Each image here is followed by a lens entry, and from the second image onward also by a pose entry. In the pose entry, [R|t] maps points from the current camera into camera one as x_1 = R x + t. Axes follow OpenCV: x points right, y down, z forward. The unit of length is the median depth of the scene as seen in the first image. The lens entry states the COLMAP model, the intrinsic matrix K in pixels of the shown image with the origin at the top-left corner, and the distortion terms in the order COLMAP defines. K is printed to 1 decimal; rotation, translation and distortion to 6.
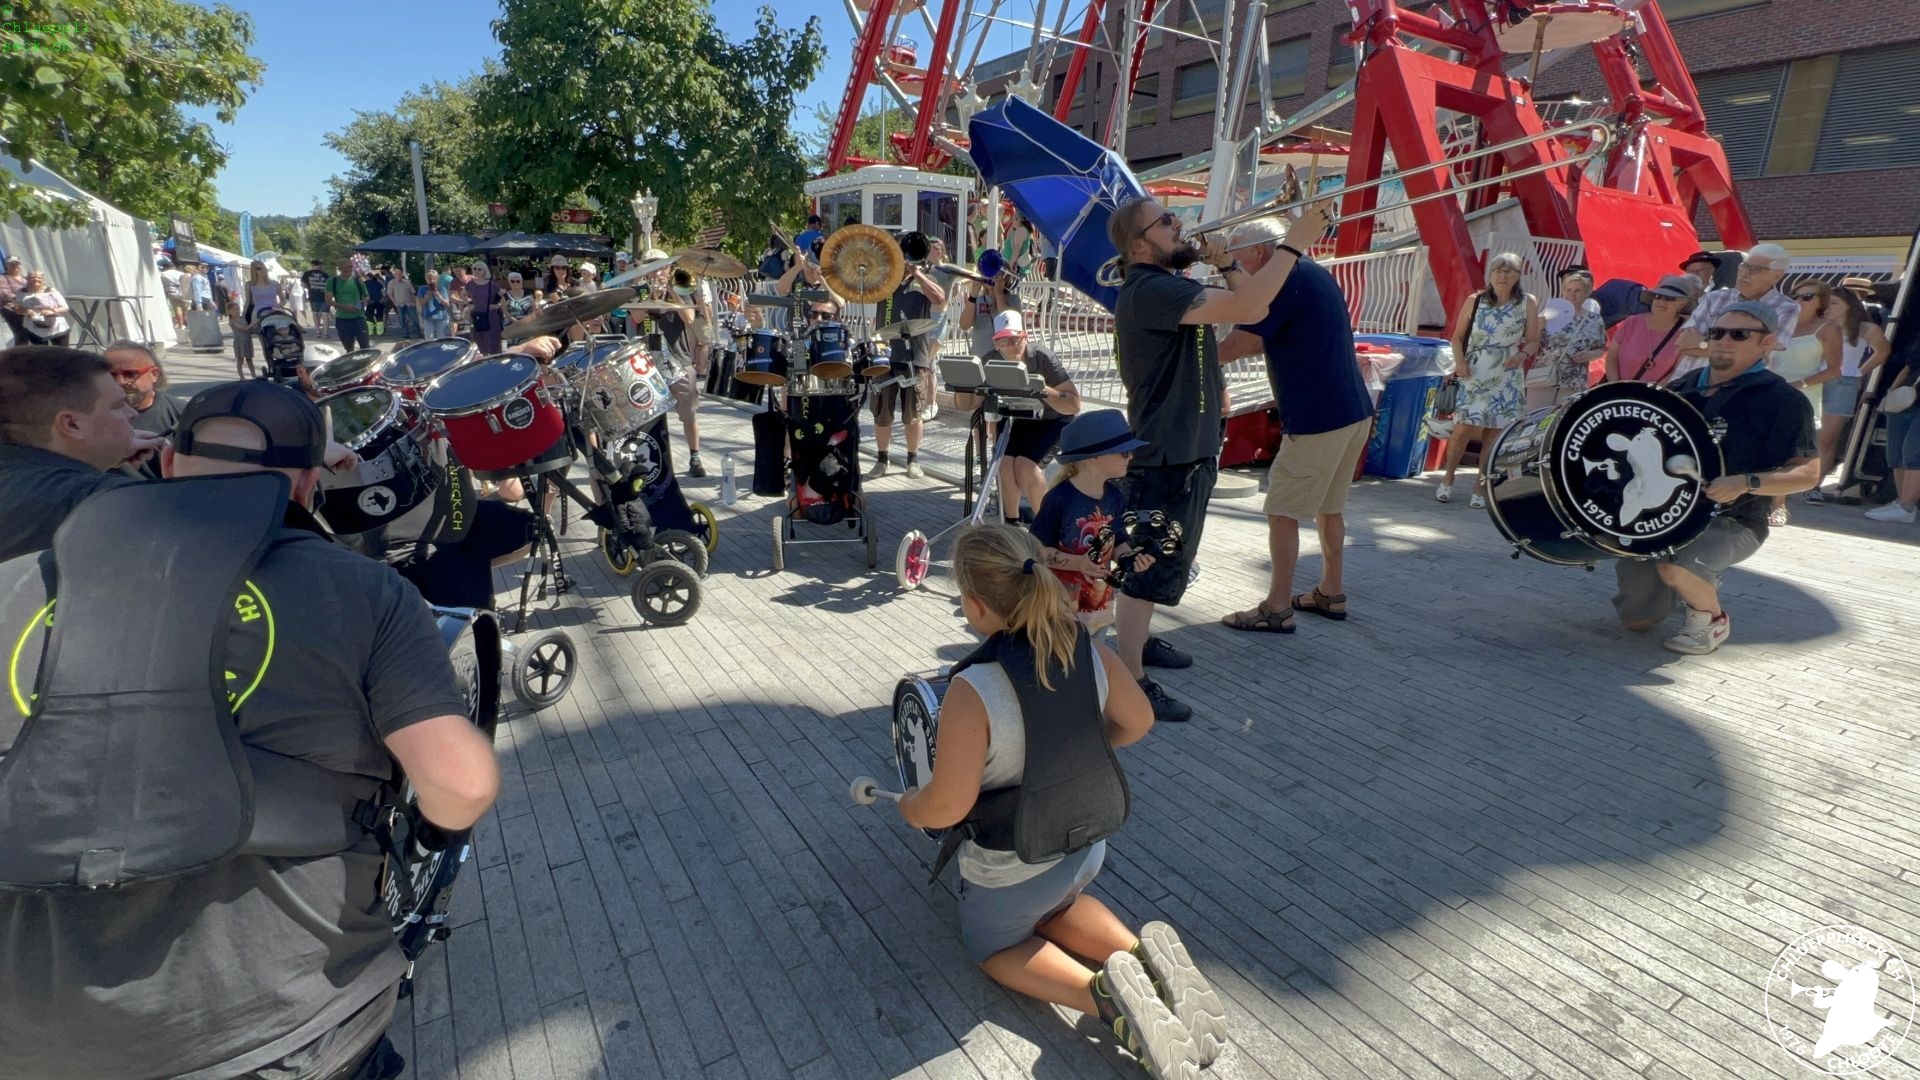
lens RADIAL K [[878.7, 0, 954.5], [0, 878.7, 543.7], [0, 0, 1]] dist [-0.008055, 0.002827]
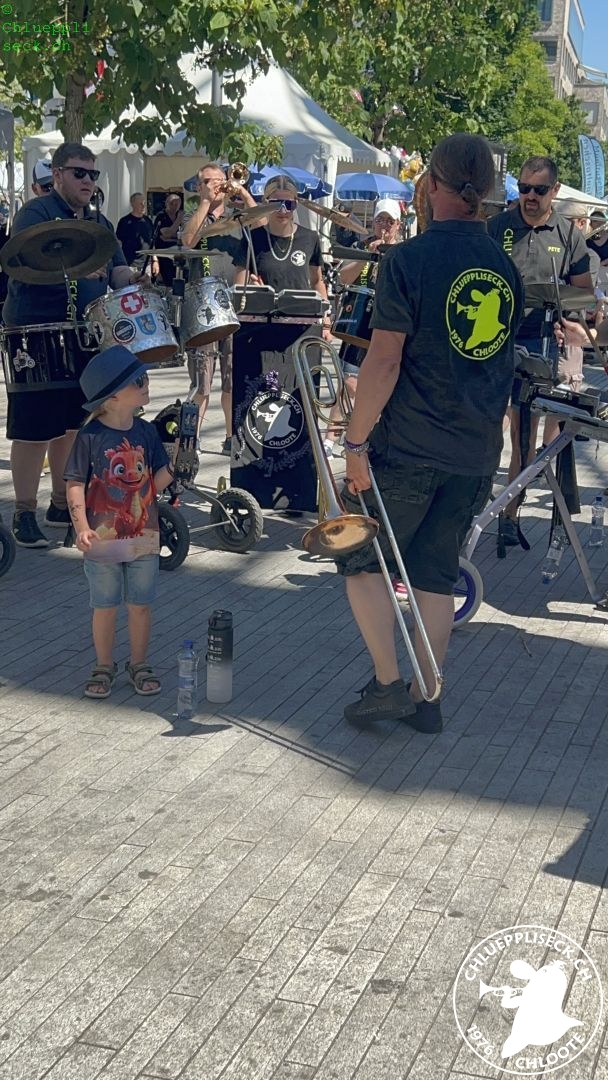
lens RADIAL K [[1557.4, 0, 310.7], [0, 1557.4, 537.4], [0, 0, 1]] dist [0.100866, 0.000000]
pose [[0.650236, 0.161515, -0.742365, 0.189852], [-0.236205, 0.971693, 0.004518, 0.001706], [0.722081, 0.172413, 0.669980, -0.010611]]
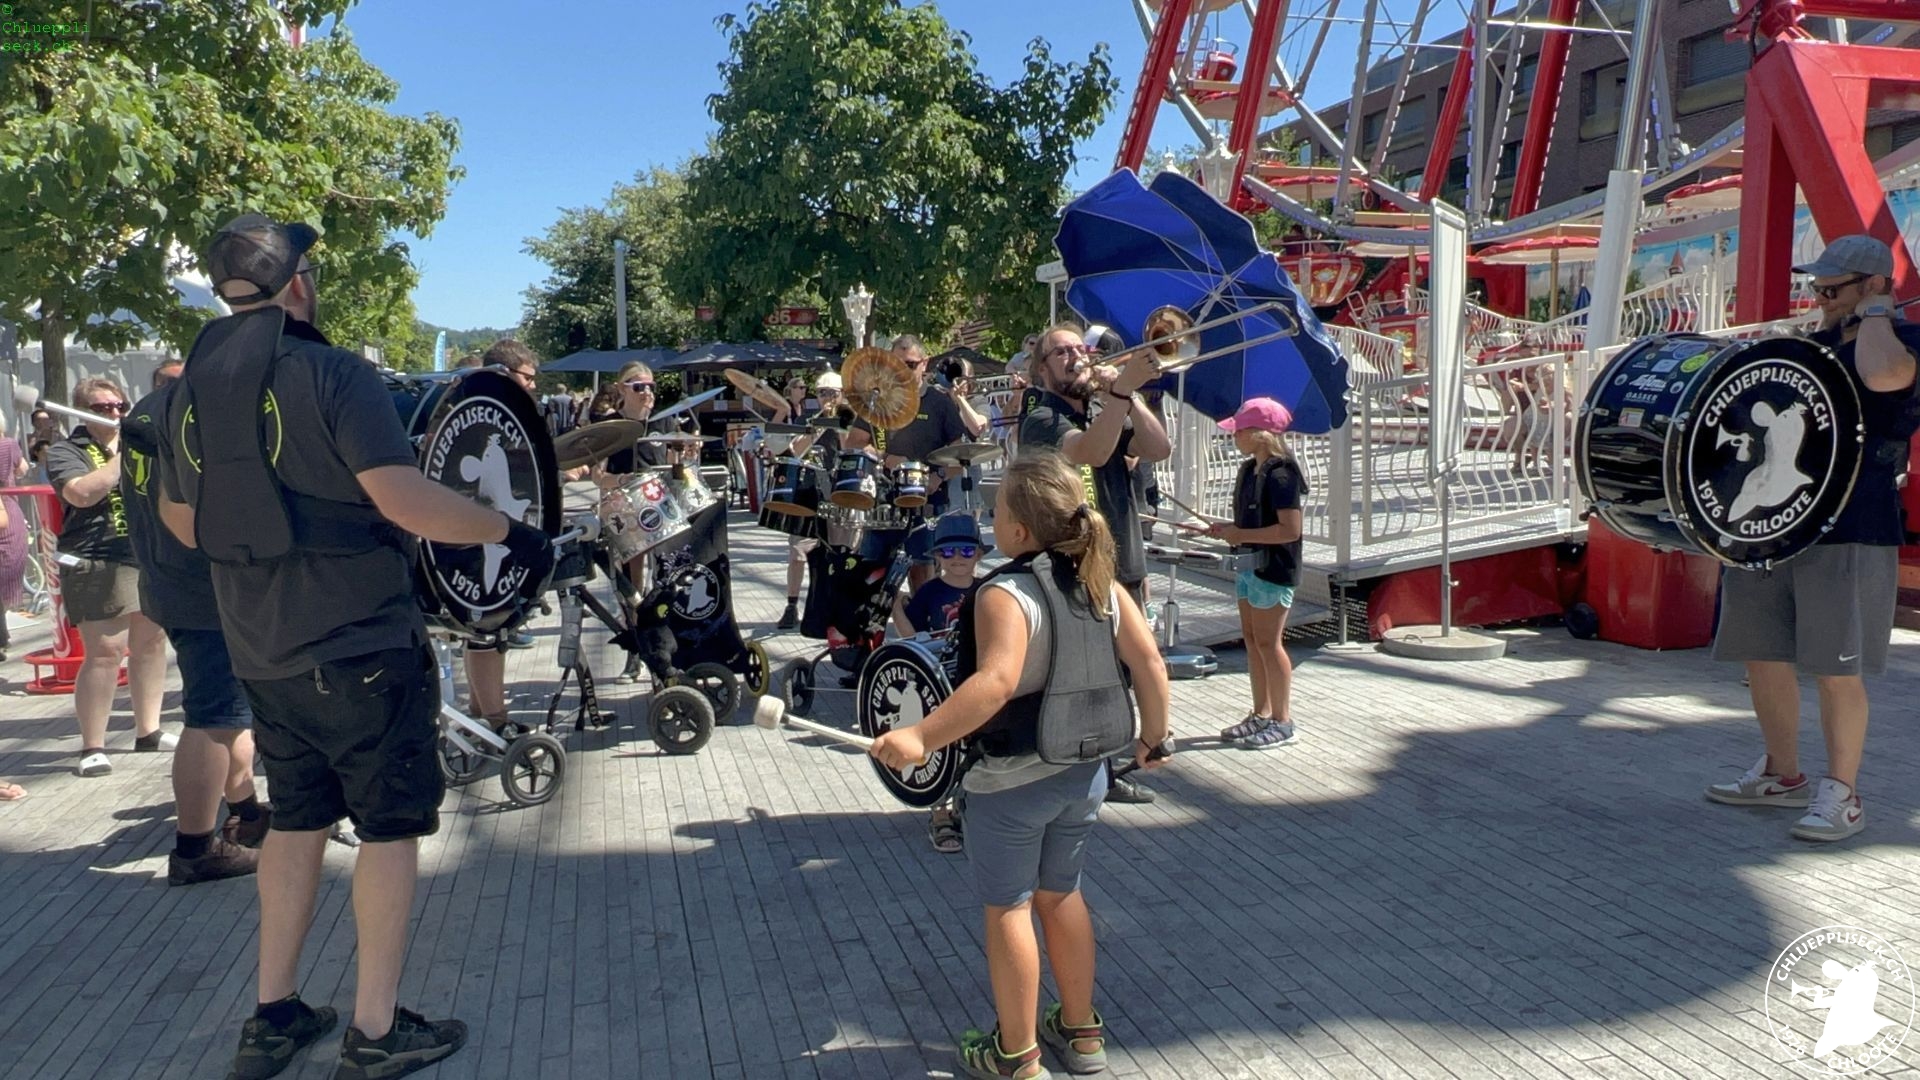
lens RADIAL K [[1367.0, 0, 947.1], [0, 1367.0, 543.6], [0, 0, 1]] dist [-0.009229, 0.006960]
pose [[0.952878, -0.006260, -0.303290, 0.073471], [-0.045932, 0.985282, -0.164648, 0.017260], [0.299857, 0.170821, 0.938566, -0.066051]]
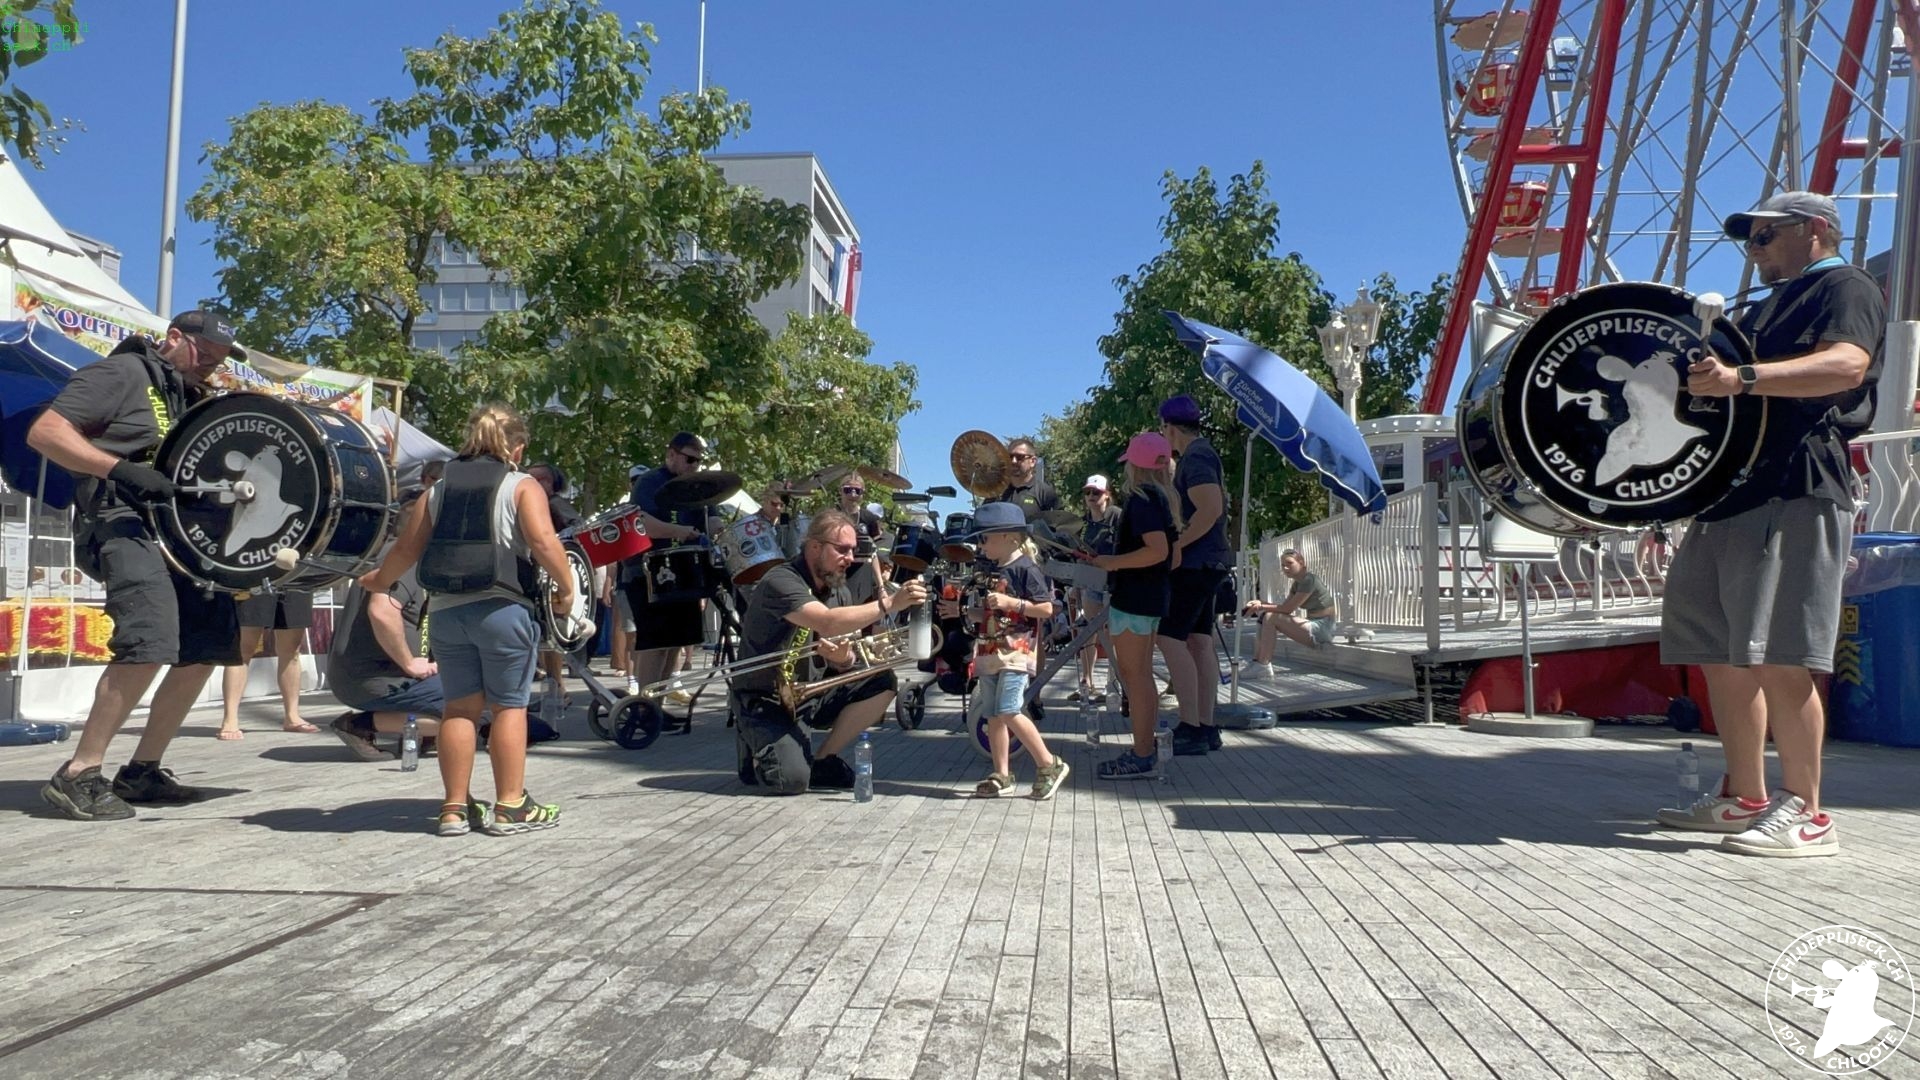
lens RADIAL K [[1162.6, 0, 948.3], [0, 1162.6, 535.3], [0, 0, 1]] dist [0.000193, -0.002082]
pose [[0.787494, -0.053484, -0.613997, 0.157446], [-0.163125, 0.942612, -0.291329, 0.045389], [0.594343, 0.329578, 0.733577, -0.027022]]
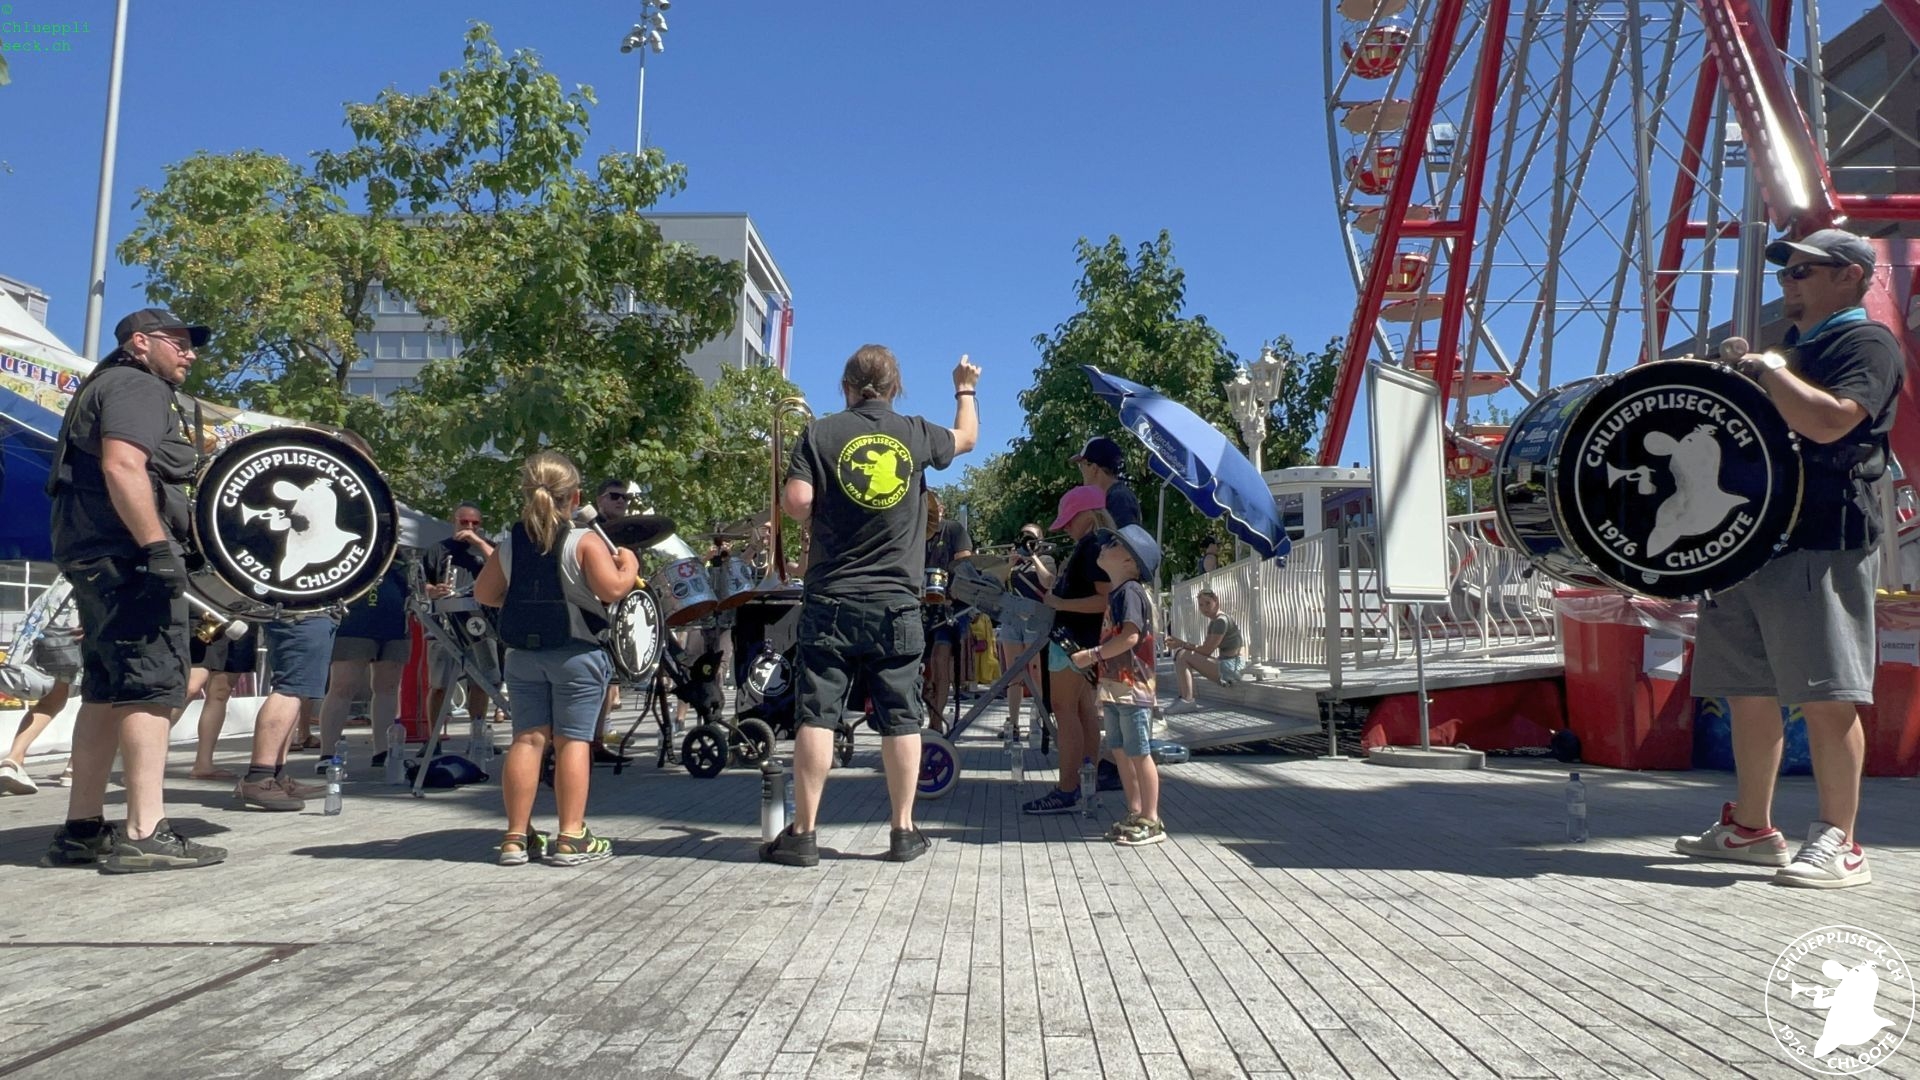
lens RADIAL K [[1111.1, 0, 948.0], [0, 1111.1, 538.0], [0, 0, 1]] dist [-0.000190, -0.001985]
pose [[0.826173, -0.073539, -0.558597, 0.155073], [-0.144496, 0.930630, -0.336228, 0.044976], [0.544573, 0.358498, 0.758235, -0.025139]]
